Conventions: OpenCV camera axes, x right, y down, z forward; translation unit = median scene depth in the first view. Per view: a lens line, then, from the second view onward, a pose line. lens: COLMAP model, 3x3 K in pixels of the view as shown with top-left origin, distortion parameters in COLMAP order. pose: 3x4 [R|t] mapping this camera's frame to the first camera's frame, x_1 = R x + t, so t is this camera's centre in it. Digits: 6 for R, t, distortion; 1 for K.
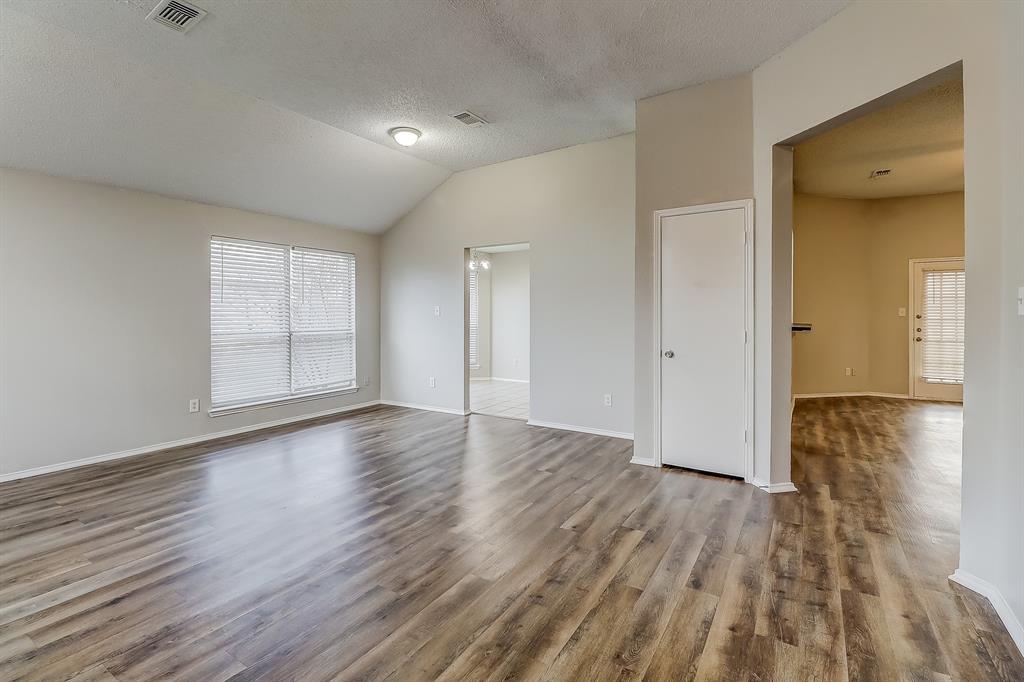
lens RADIAL K [[471.9, 0, 507.8], [0, 471.9, 315.9], [0, 0, 1]] dist [-0.022319, -0.001063]
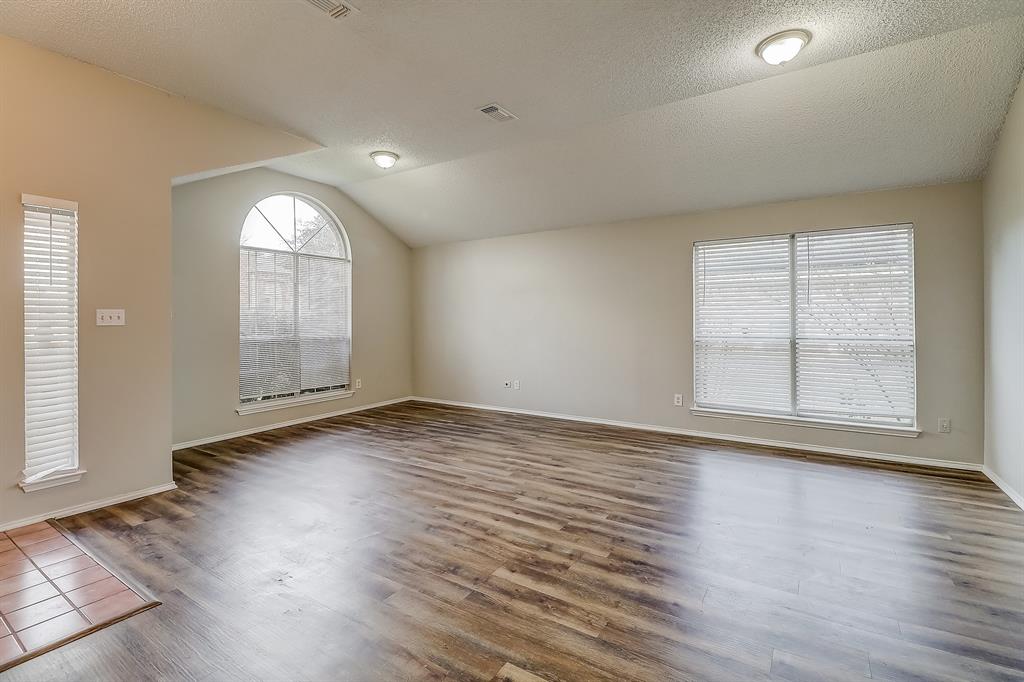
lens RADIAL K [[471.9, 0, 507.8], [0, 471.9, 315.9], [0, 0, 1]] dist [-0.022319, -0.001063]
pose [[-0.018189, 0.001491, -0.999833, 0.529436], [-0.003497, 0.999993, 0.001555, -0.007809], [0.999828, 0.003525, -0.018183, 0.735096]]
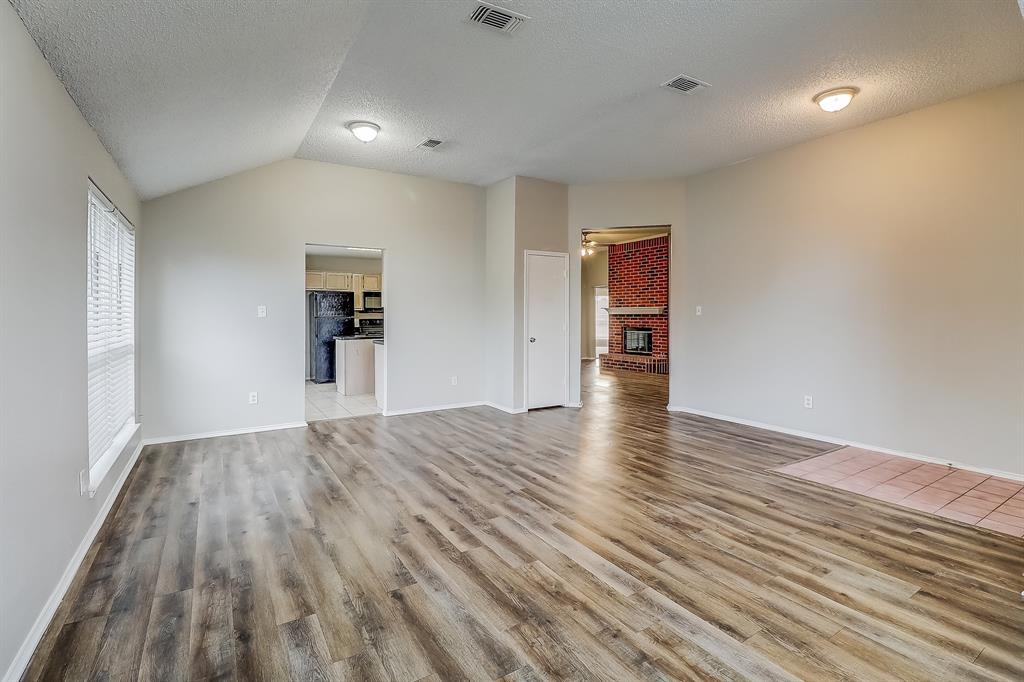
lens RADIAL K [[471.9, 0, 507.8], [0, 471.9, 315.9], [0, 0, 1]] dist [-0.022319, -0.001063]
pose [[0.436030, -0.001058, 0.899931, -1.131428], [0.008969, 0.999955, -0.003170, 0.004403], [-0.899887, 0.009453, 0.436020, 0.372057]]
